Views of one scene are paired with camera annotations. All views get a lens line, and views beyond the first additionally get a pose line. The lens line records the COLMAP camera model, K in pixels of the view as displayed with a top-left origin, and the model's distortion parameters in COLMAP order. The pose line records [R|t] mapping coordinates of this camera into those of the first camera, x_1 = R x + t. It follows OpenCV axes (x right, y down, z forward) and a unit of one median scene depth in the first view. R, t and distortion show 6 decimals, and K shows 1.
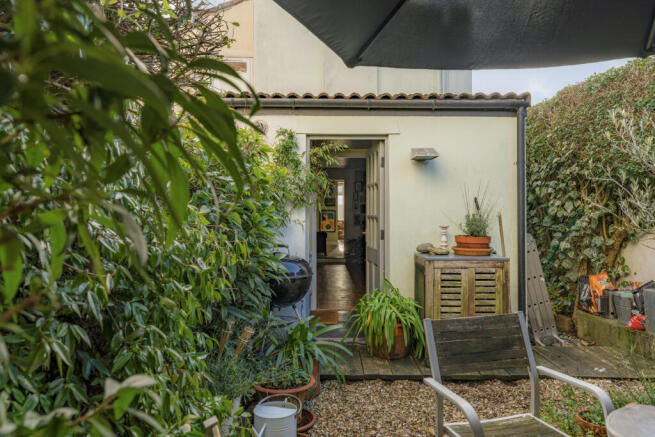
lens RADIAL K [[378.8, 0, 329.0], [0, 378.8, 211.6], [0, 0, 1]] dist [-0.000550, -0.000871]
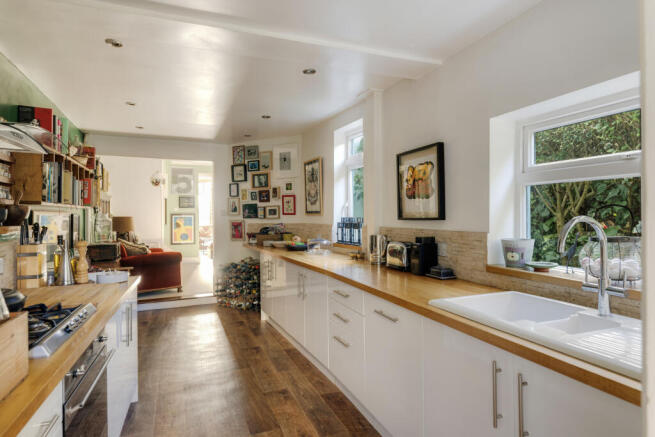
lens RADIAL K [[378.8, 0, 329.0], [0, 378.8, 211.6], [0, 0, 1]] dist [-0.000550, -0.000871]
pose [[0.934953, 0.000262, 0.354771, -0.000593], [0.001716, 0.999985, -0.005262, -0.002512], [-0.354767, 0.005528, 0.934938, 0.317384]]
